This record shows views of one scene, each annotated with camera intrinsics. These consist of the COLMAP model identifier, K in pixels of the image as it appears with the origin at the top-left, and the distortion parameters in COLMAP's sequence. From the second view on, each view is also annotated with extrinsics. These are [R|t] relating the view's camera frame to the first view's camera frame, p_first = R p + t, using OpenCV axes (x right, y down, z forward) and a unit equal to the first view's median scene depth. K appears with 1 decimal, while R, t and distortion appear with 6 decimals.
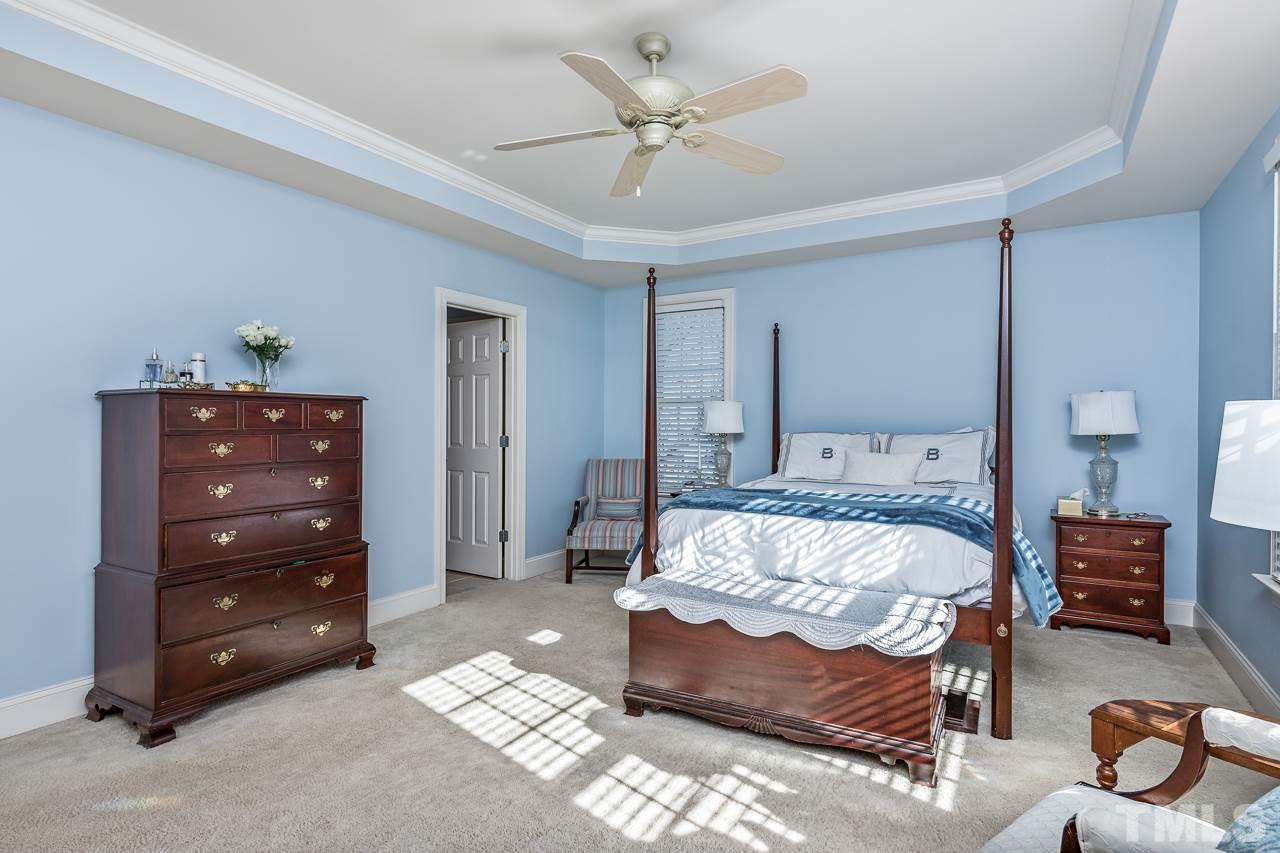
lens RADIAL K [[654.6, 0, 635.0], [0, 654.6, 435.4], [0, 0, 1]] dist [0.029620, -0.000329]
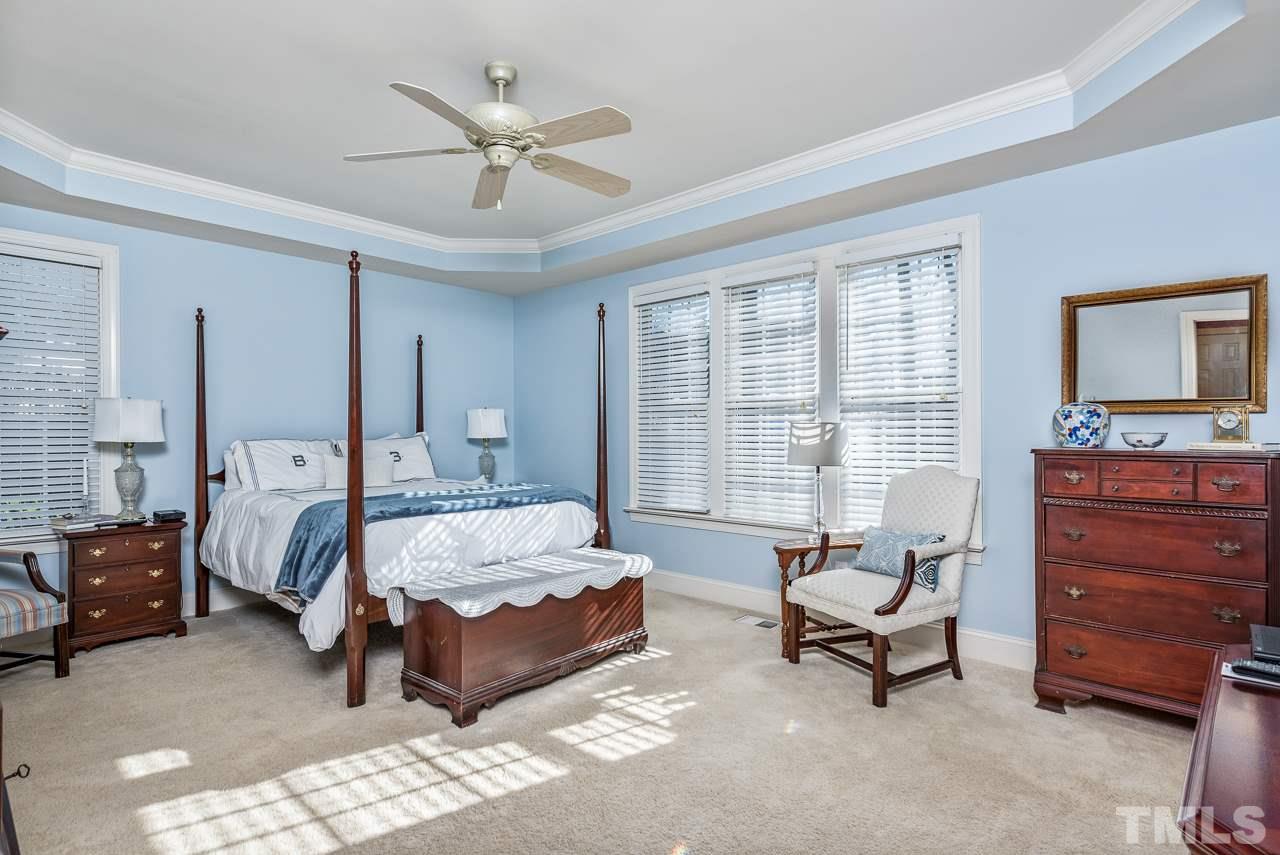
lens RADIAL K [[654.6, 0, 633.6], [0, 654.6, 423.7], [0, 0, 1]] dist [0.029620, -0.000329]
pose [[0.200308, 0.013992, 0.979633, -0.913390], [0.013750, 0.999759, -0.017091, -0.005446], [-0.979636, 0.016893, 0.200068, 0.548895]]
